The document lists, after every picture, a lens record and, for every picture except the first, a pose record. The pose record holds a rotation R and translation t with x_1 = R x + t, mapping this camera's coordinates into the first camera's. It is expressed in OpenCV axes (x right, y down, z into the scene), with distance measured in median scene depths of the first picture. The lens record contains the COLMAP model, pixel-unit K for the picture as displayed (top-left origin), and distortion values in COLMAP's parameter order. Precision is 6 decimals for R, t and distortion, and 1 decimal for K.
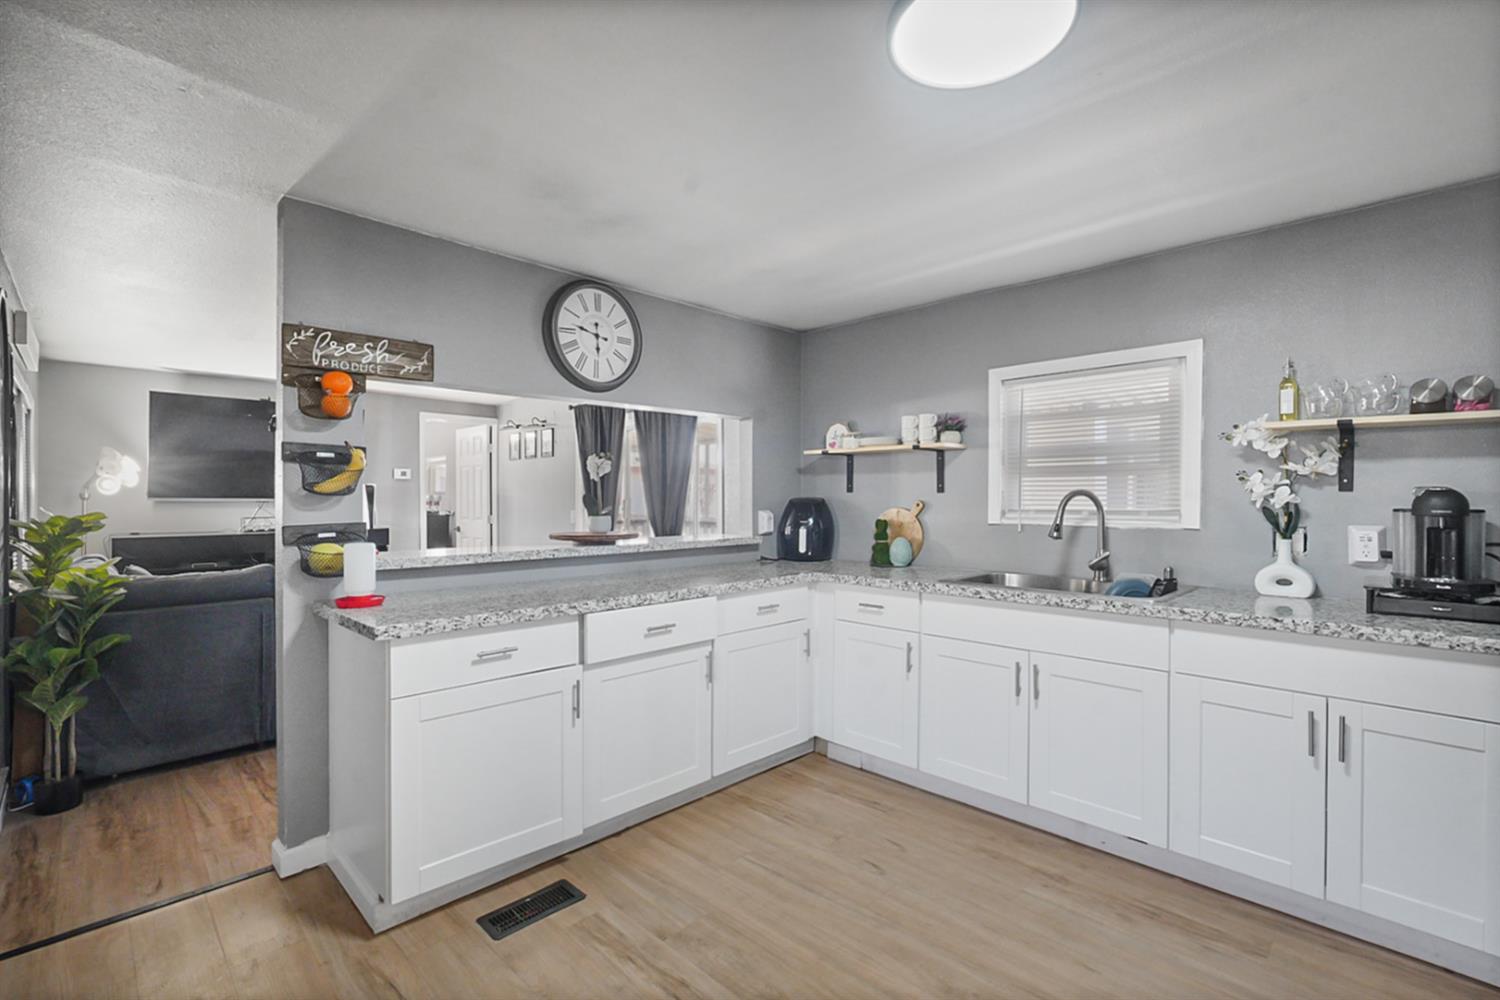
lens RADIAL K [[676.0, 0, 750.0], [0, 676.0, 500.0], [0, 0, 1]] dist [-0.017811, 0.012399]
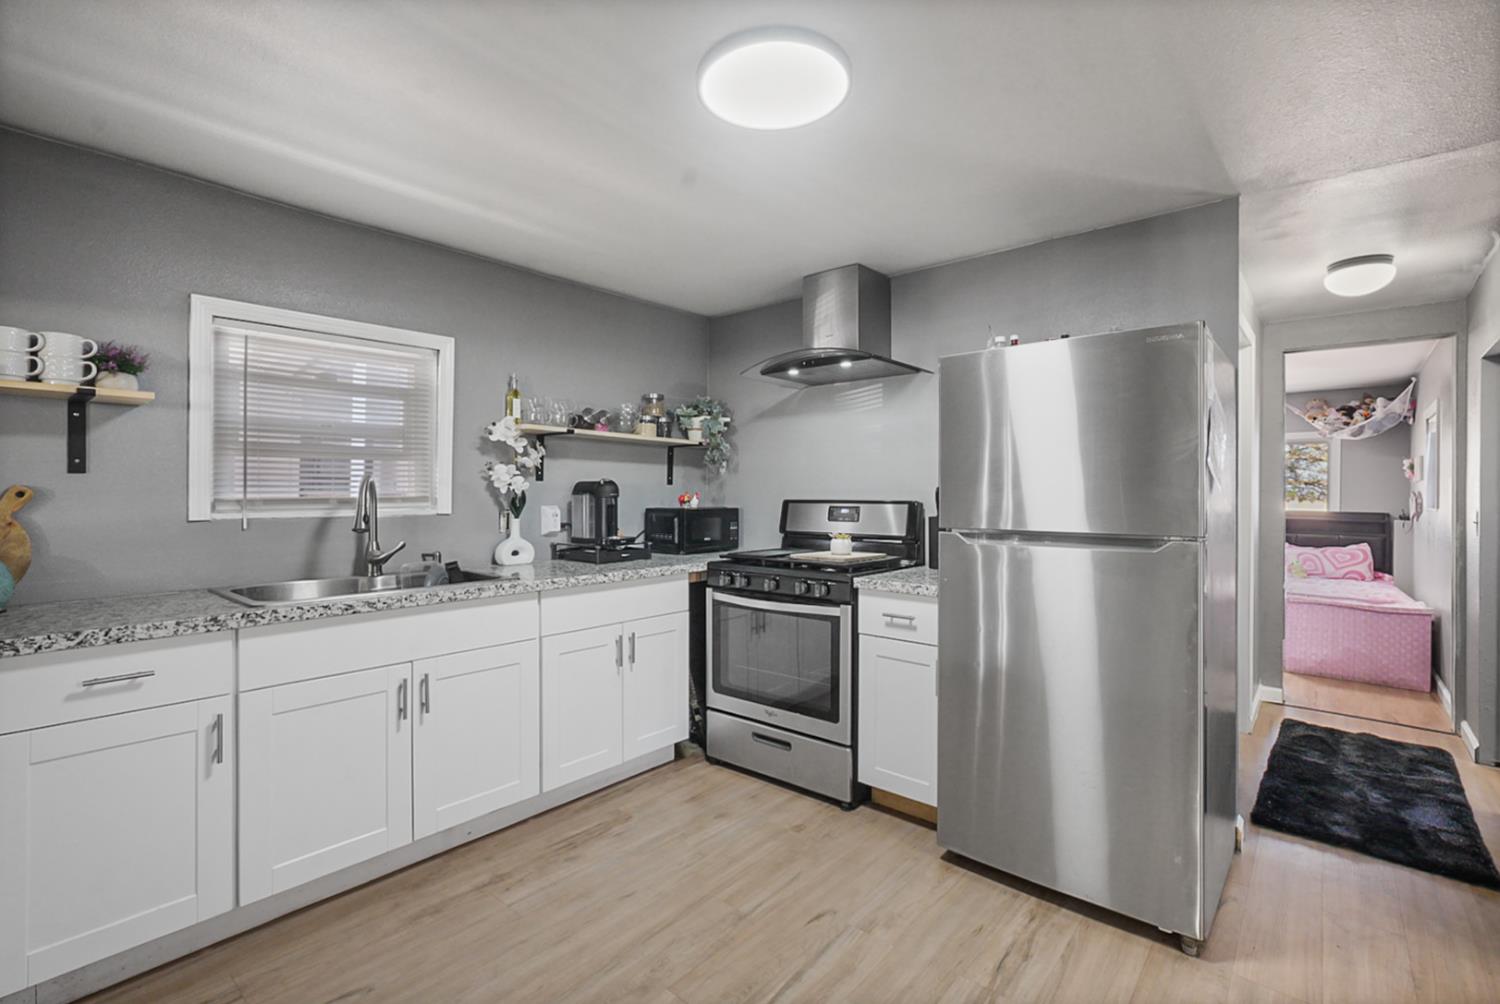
lens RADIAL K [[684.7, 0, 747.0], [0, 684.7, 494.7], [0, 0, 1]] dist [-0.000835, 0.000197]
pose [[-0.063639, -0.005296, 0.997959, -0.416726], [0.001405, 0.999984, 0.005396, 0.006689], [-0.997972, 0.001745, -0.063631, 0.546761]]
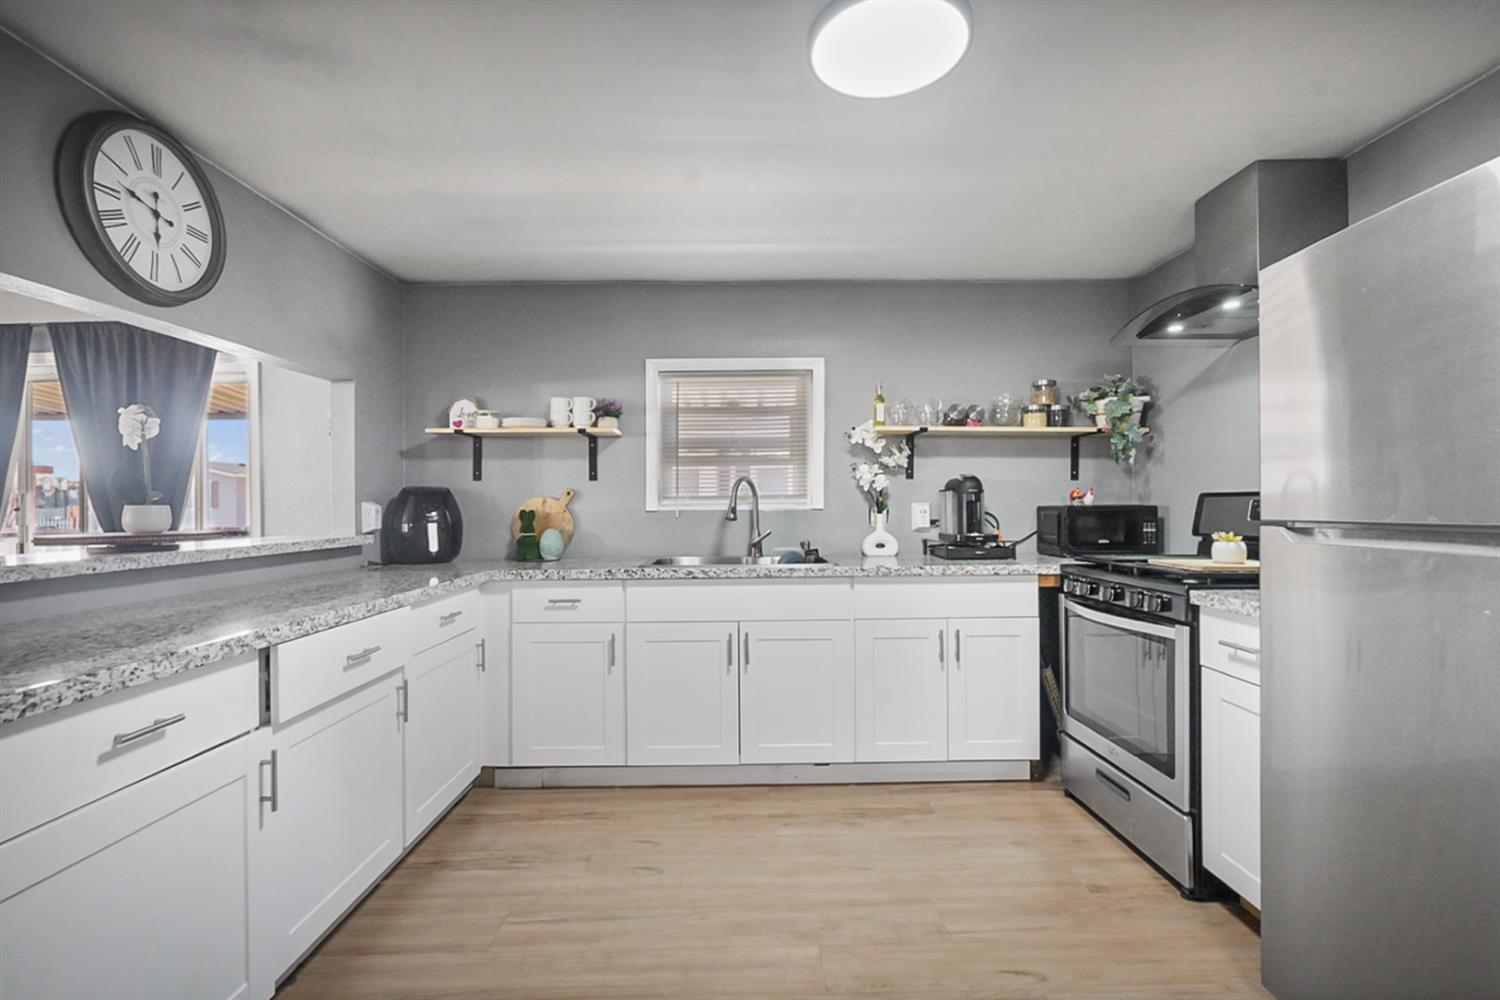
lens RADIAL K [[690.0, 0, 752.9], [0, 690.0, 505.1], [0, 0, 1]] dist [-0.003905, 0.000037]
pose [[0.699746, -0.006350, 0.714364, -0.314058], [0.010756, 0.999941, -0.001647, 0.033708], [-0.714311, 0.008836, 0.699772, 0.177131]]
